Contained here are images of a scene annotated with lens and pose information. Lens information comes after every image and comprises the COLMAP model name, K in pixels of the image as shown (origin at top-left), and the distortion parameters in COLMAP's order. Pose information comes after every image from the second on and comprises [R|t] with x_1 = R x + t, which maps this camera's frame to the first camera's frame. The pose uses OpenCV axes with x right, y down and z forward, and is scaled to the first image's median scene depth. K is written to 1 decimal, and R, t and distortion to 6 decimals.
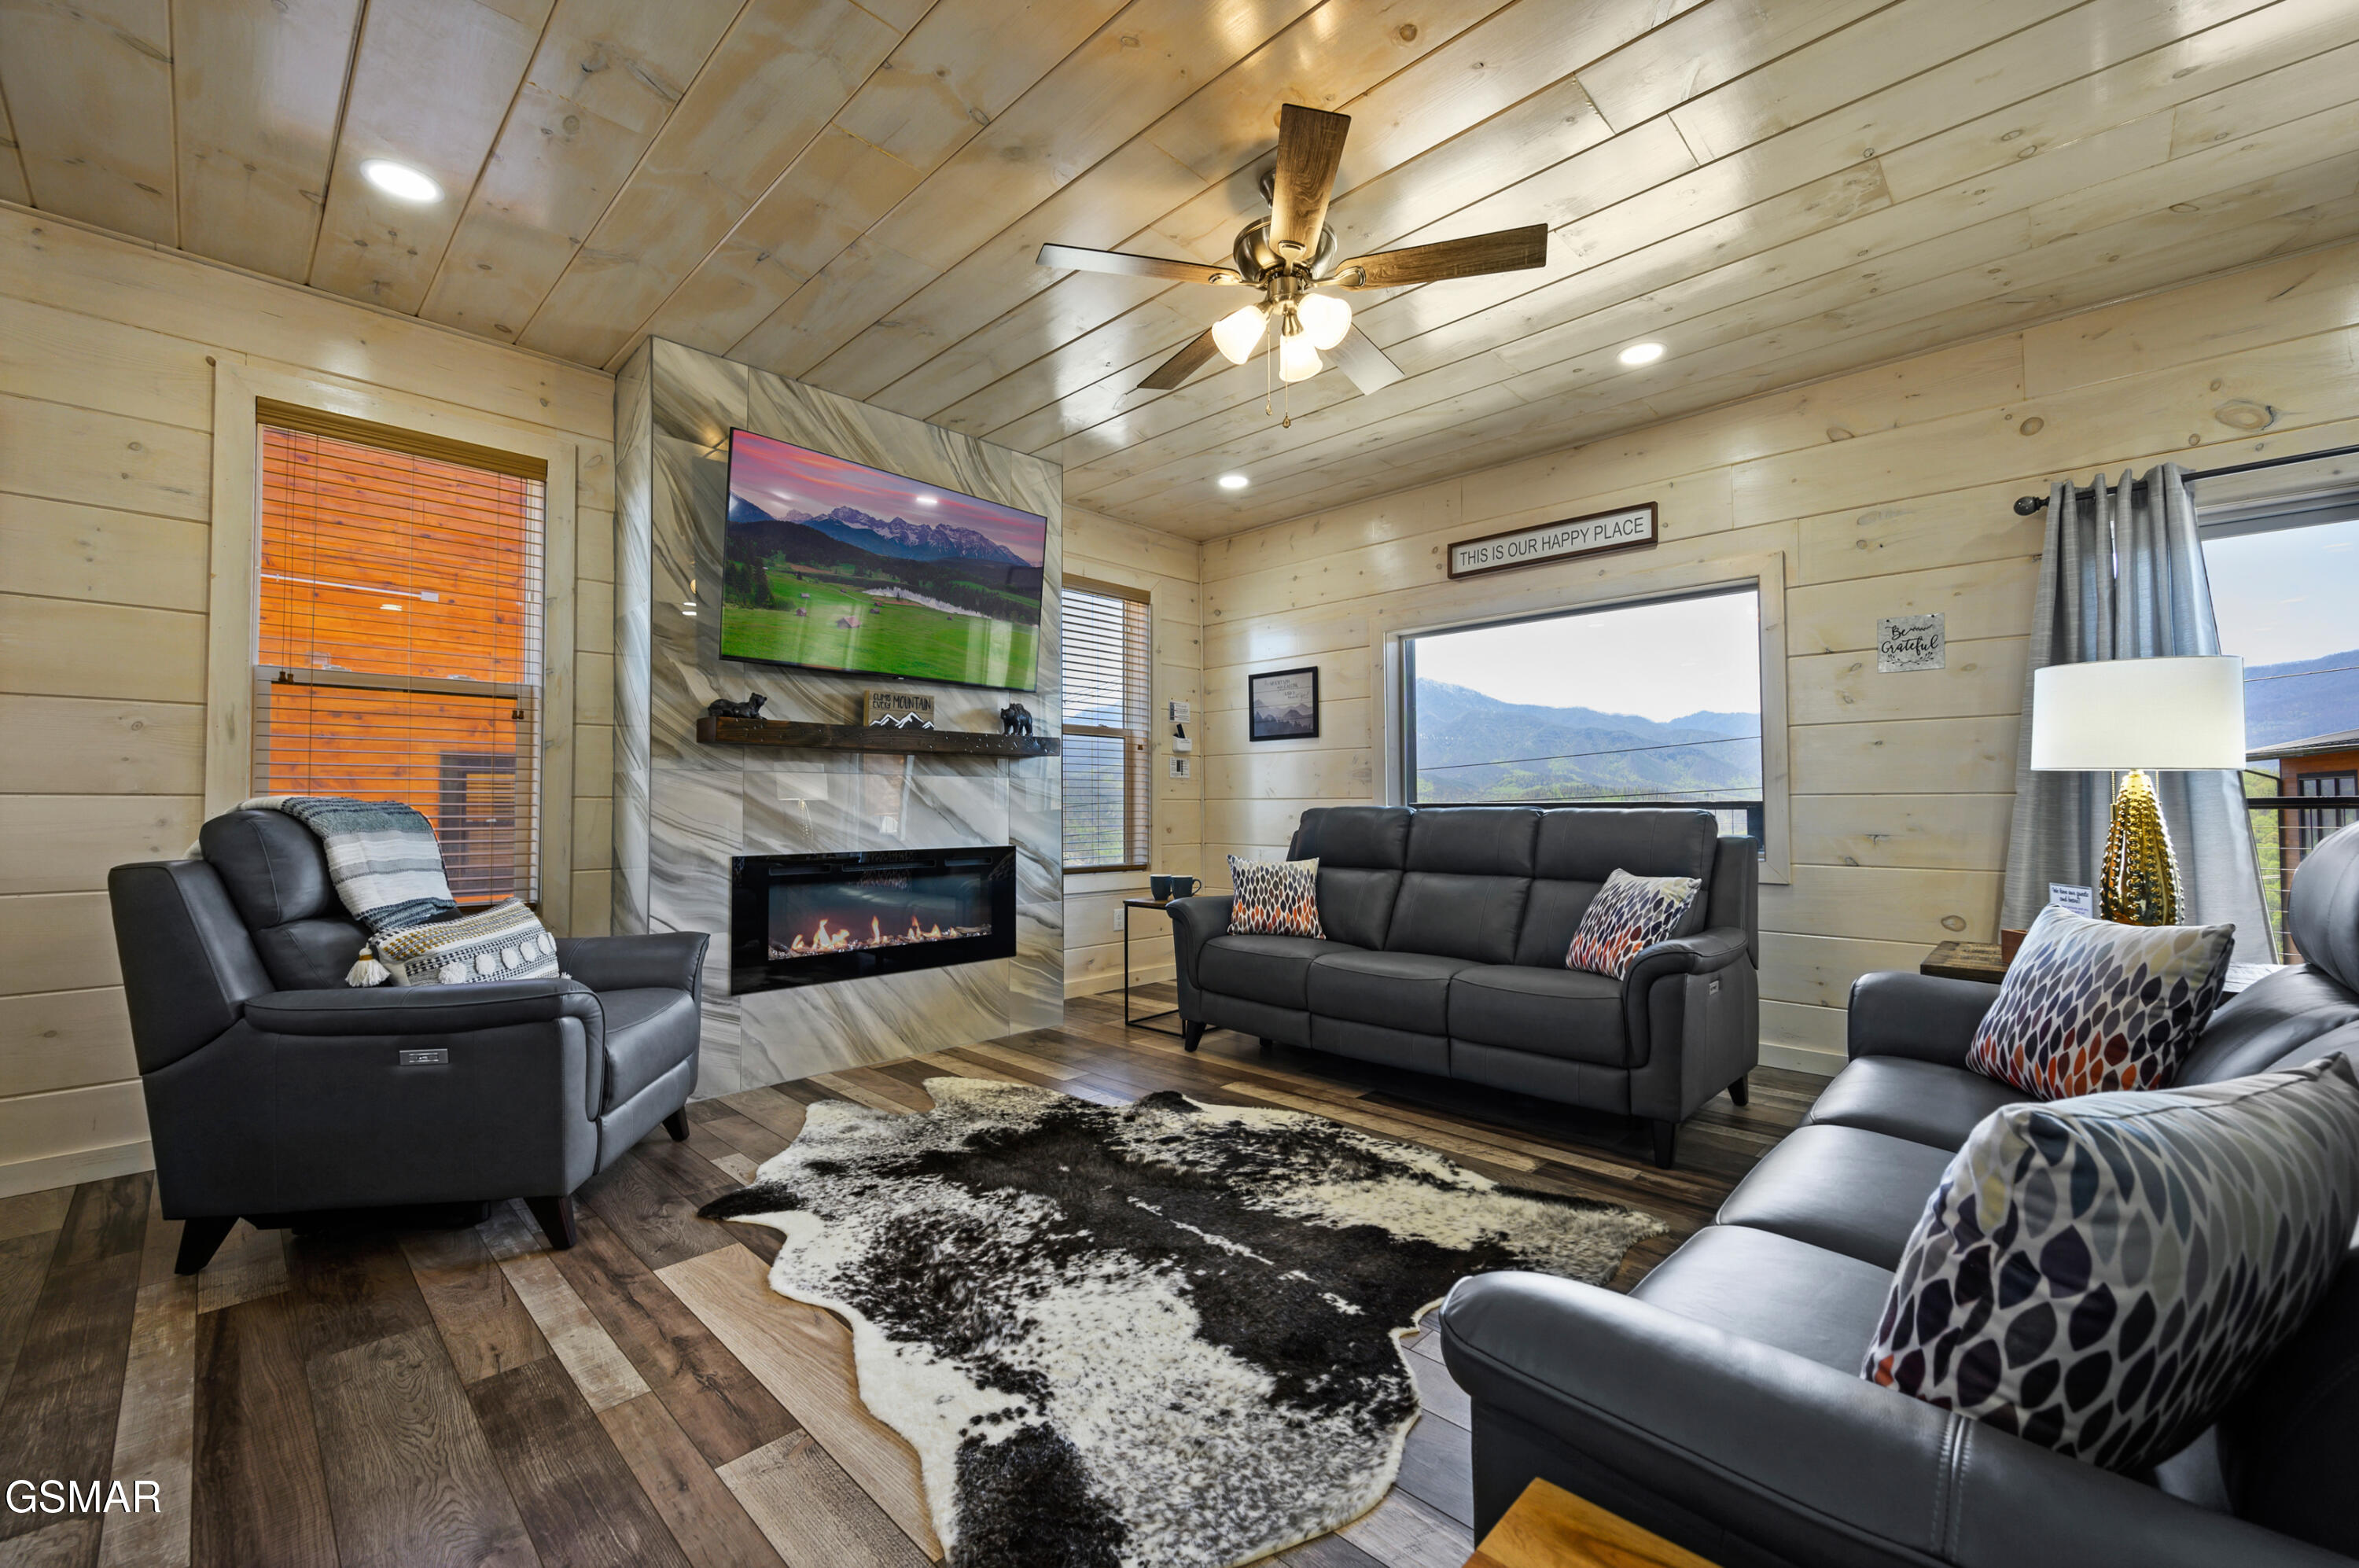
lens RADIAL K [[952.9, 0, 1172.5], [0, 952.9, 784.0], [0, 0, 1]] dist [-0.000192, -0.001049]
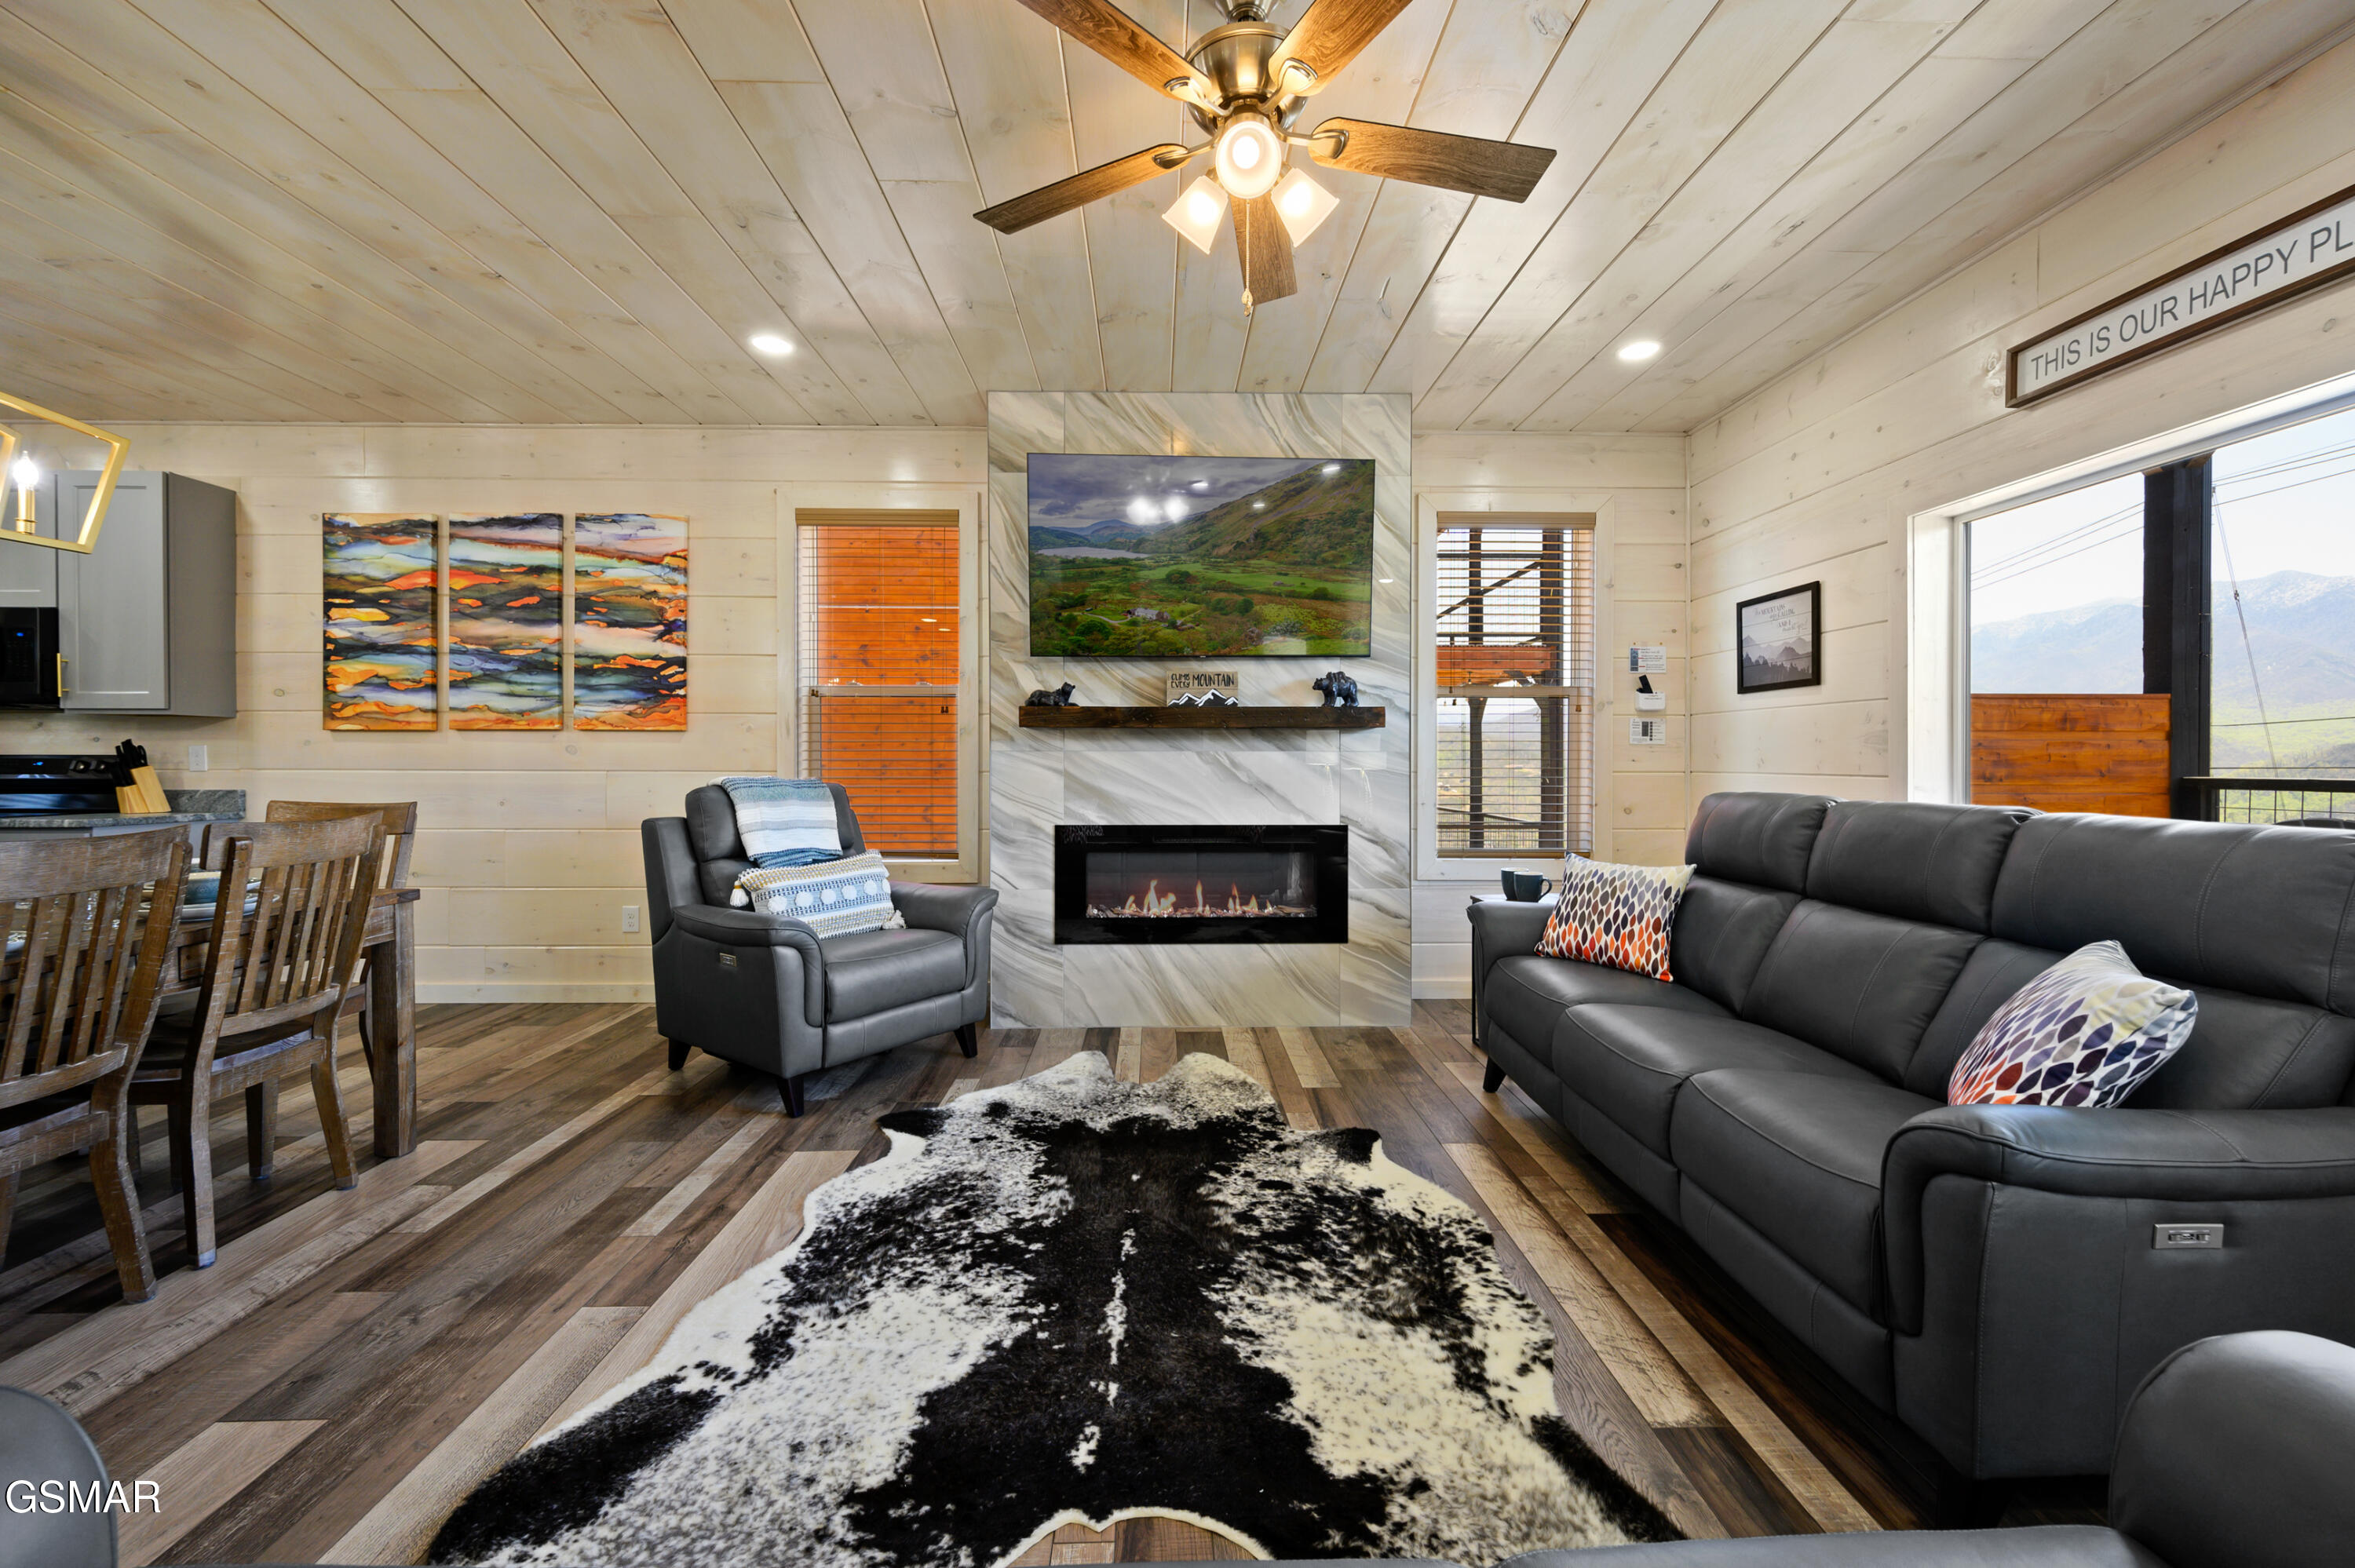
lens RADIAL K [[937.3, 0, 1188.0], [0, 937.3, 769.0], [0, 0, 1]] dist [-0.001956, -0.000514]
pose [[0.714278, 0.009362, -0.699800, 0.497391], [0.014693, 0.999490, 0.028369, -0.024104], [0.699708, -0.030545, 0.713775, 0.334460]]
